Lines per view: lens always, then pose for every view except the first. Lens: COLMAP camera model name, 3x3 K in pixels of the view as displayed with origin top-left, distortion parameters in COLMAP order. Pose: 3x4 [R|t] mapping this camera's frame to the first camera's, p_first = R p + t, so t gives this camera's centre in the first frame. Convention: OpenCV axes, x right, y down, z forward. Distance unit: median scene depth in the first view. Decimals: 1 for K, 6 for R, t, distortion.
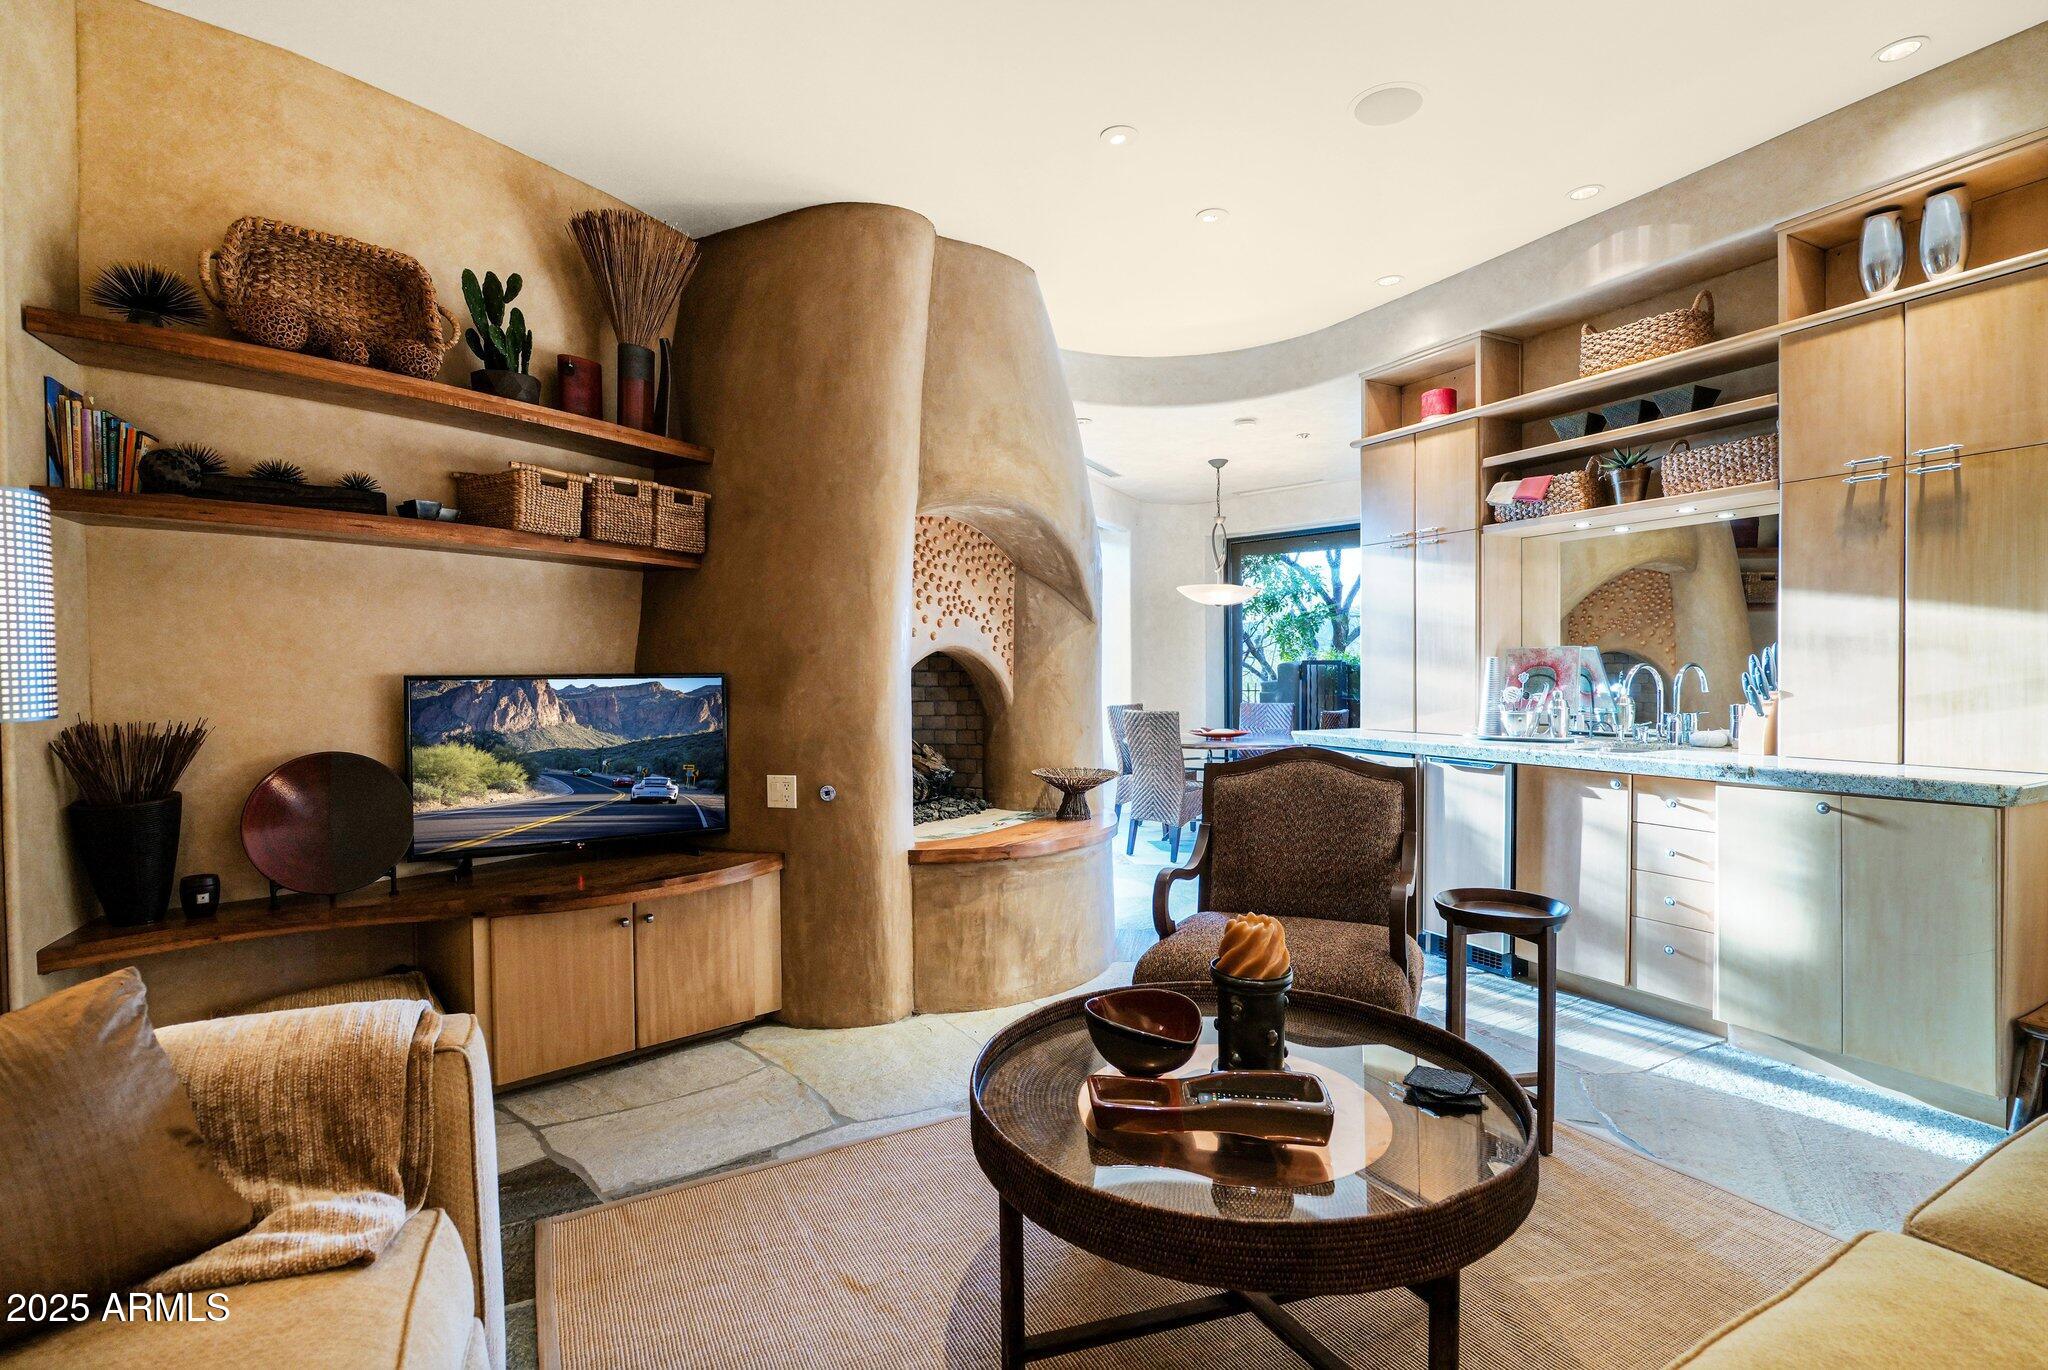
lens RADIAL K [[956.2, 0, 1024.3], [0, 956.2, 686.2], [0, 0, 1]] dist [-0.019276, 0.001992]
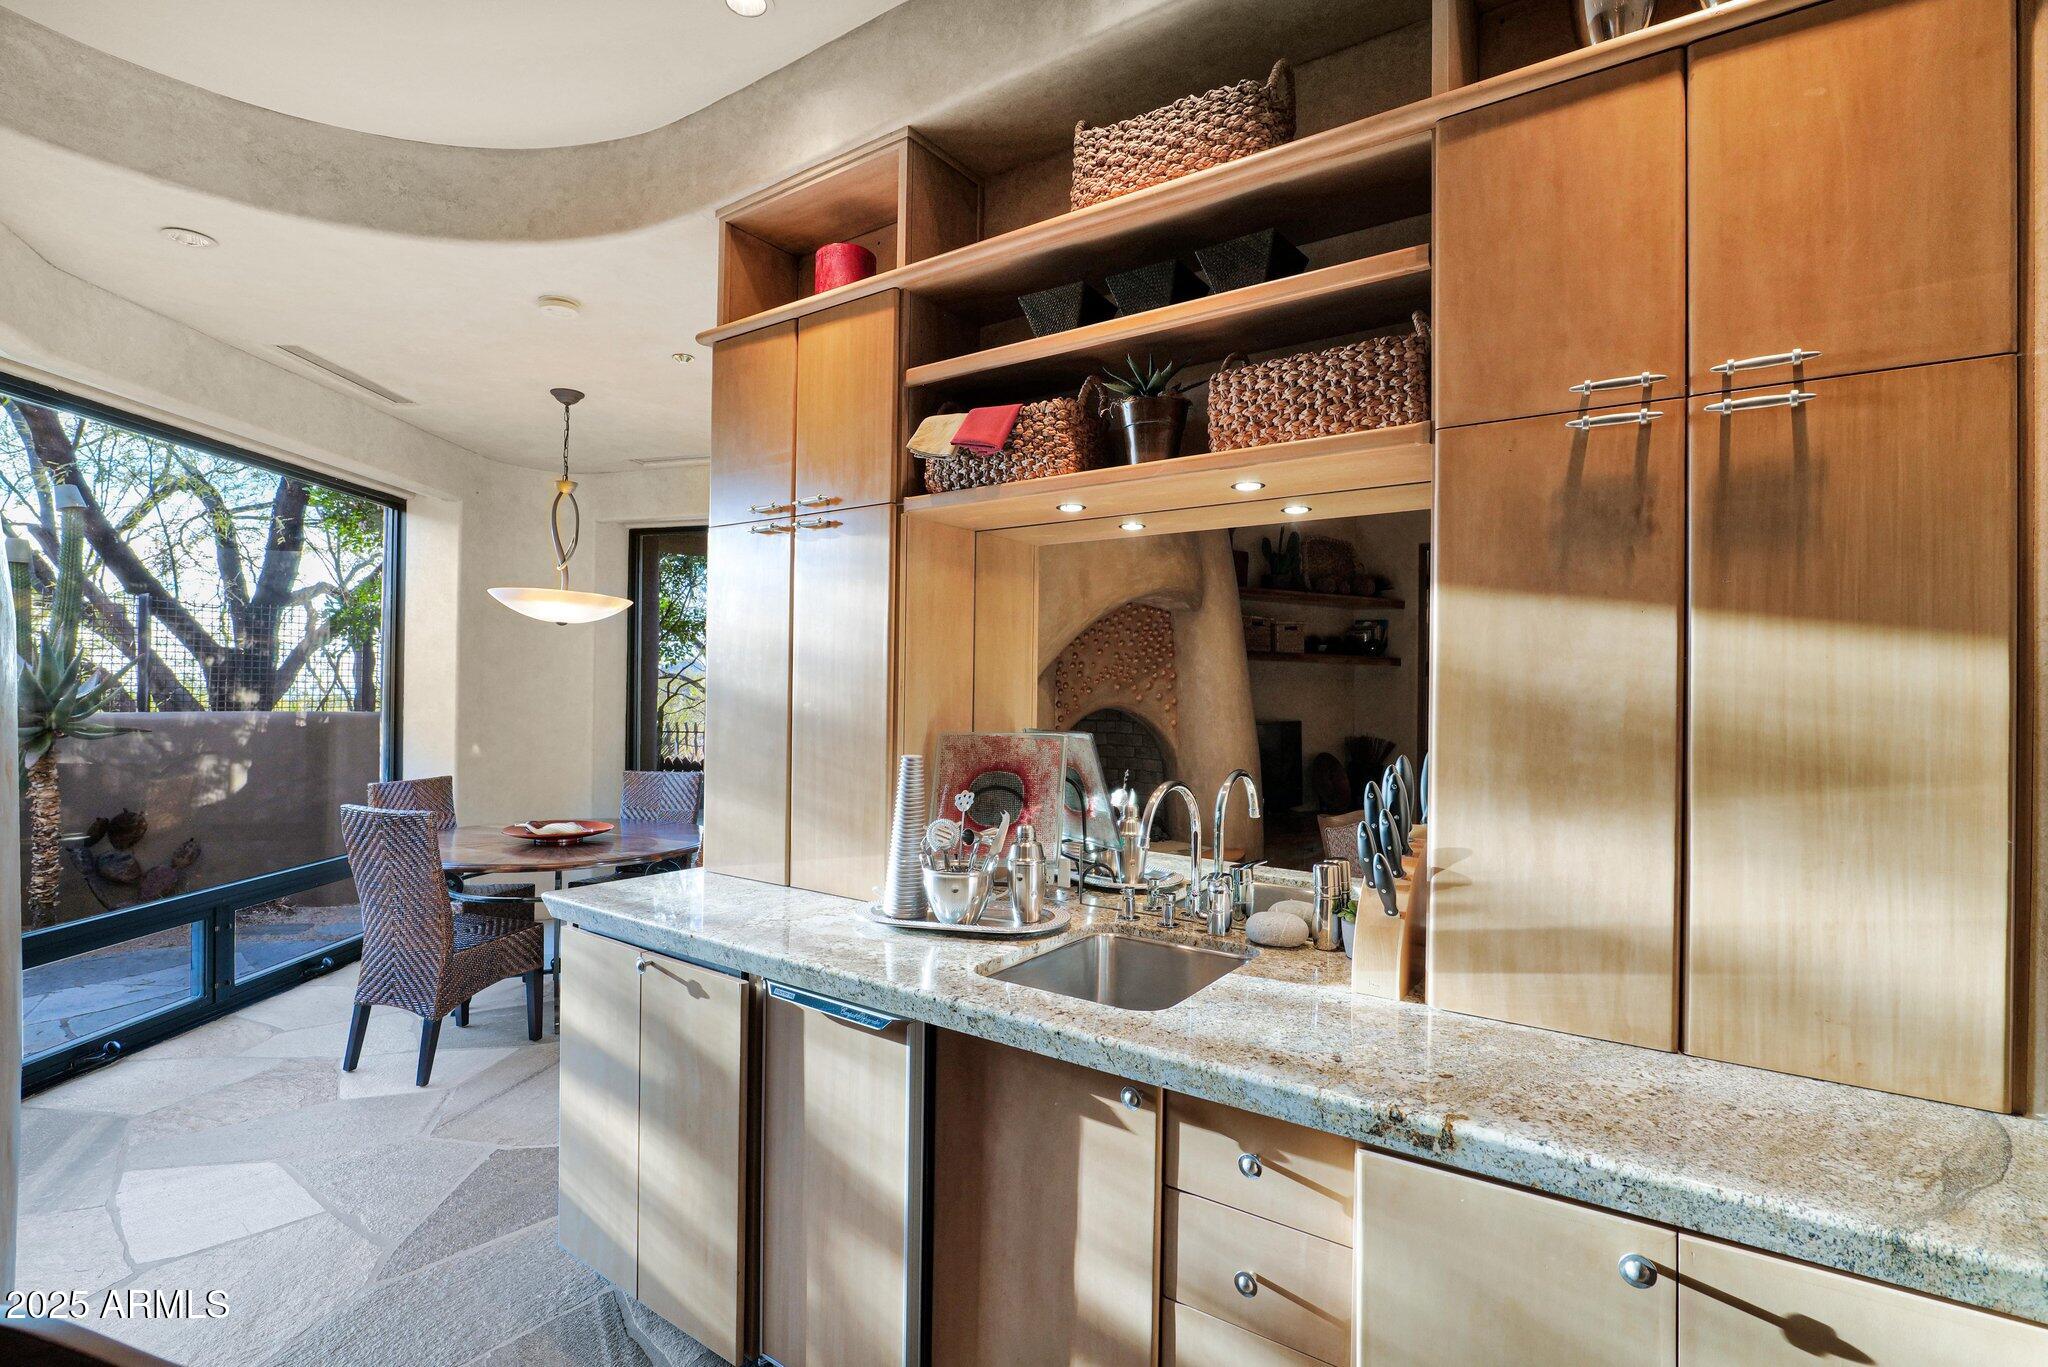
lens RADIAL K [[956.2, 0, 1020.2], [0, 956.2, 688.9], [0, 0, 1]] dist [-0.019276, 0.001992]
pose [[0.889186, 0.018913, 0.457155, 0.321471], [-0.011733, 0.999759, -0.018541, -0.058692], [-0.457396, 0.011122, 0.889194, 0.541612]]
